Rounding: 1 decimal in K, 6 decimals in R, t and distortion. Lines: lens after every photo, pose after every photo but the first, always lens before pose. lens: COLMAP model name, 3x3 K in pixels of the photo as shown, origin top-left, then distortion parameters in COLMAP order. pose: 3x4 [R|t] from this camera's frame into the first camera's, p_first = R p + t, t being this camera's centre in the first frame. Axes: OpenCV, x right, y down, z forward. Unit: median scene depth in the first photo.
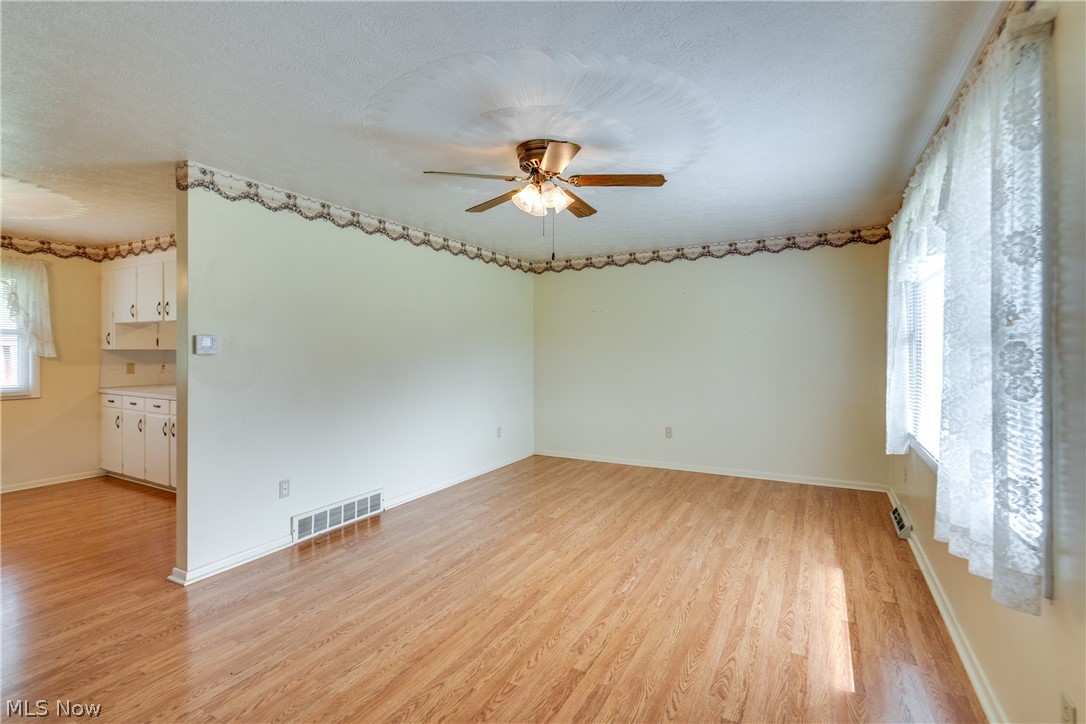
lens RADIAL K [[499.9, 0, 545.8], [0, 499.9, 347.6], [0, 0, 1]] dist [-0.009795, 0.004337]
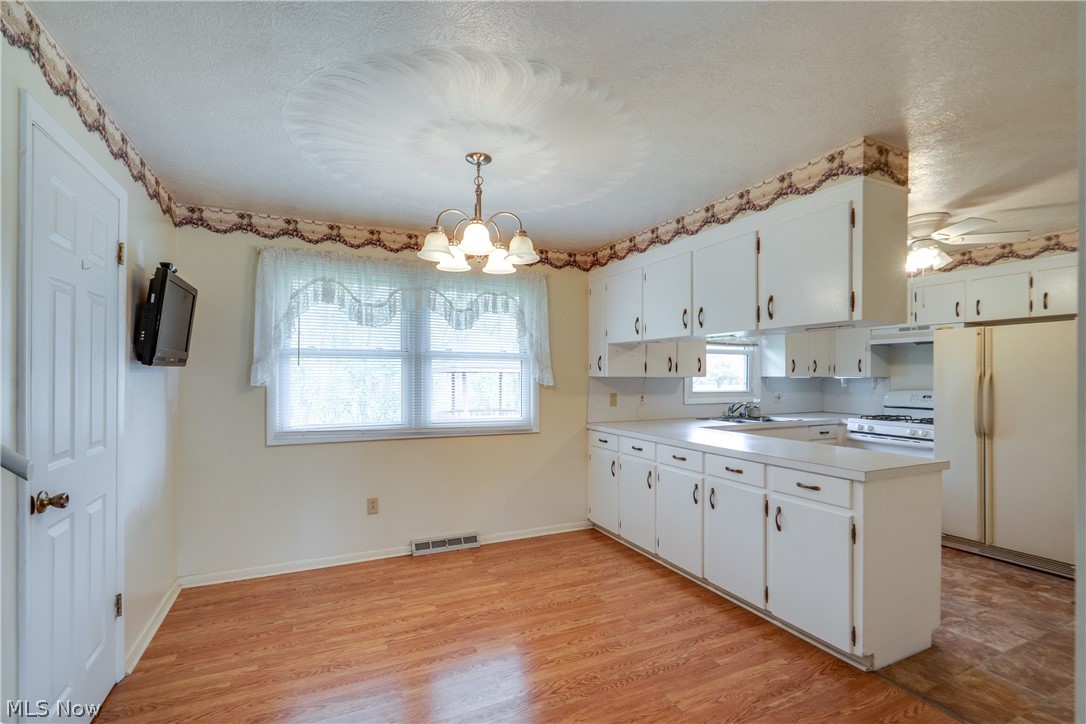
lens RADIAL K [[499.9, 0, 540.5], [0, 499.9, 373.8], [0, 0, 1]] dist [-0.009795, 0.004337]
pose [[0.812253, 0.001830, -0.583303, -0.484001], [-0.002734, 0.999996, -0.000671, -0.000198], [0.583299, 0.002140, 0.812255, 0.283544]]
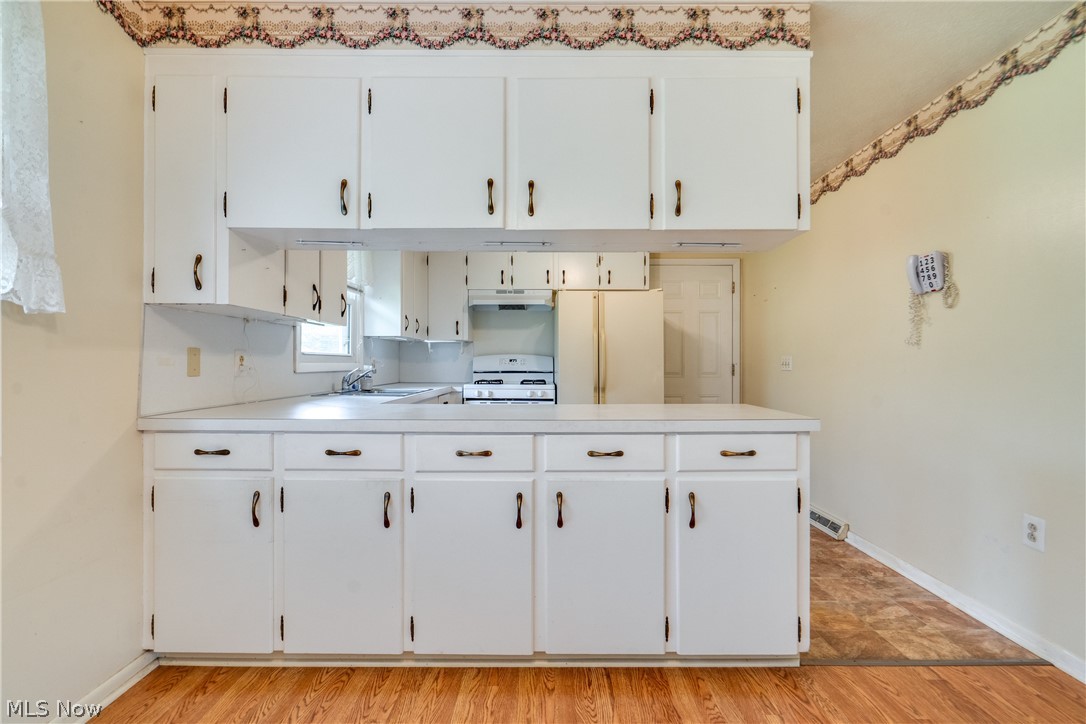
lens RADIAL K [[499.9, 0, 539.4], [0, 499.9, 364.0], [0, 0, 1]] dist [-0.009795, 0.004337]
pose [[0.874480, 0.003260, 0.485051, -0.840938], [-0.002853, 0.999995, -0.001578, 0.045830], [-0.485053, -0.000004, 0.874485, 0.584736]]
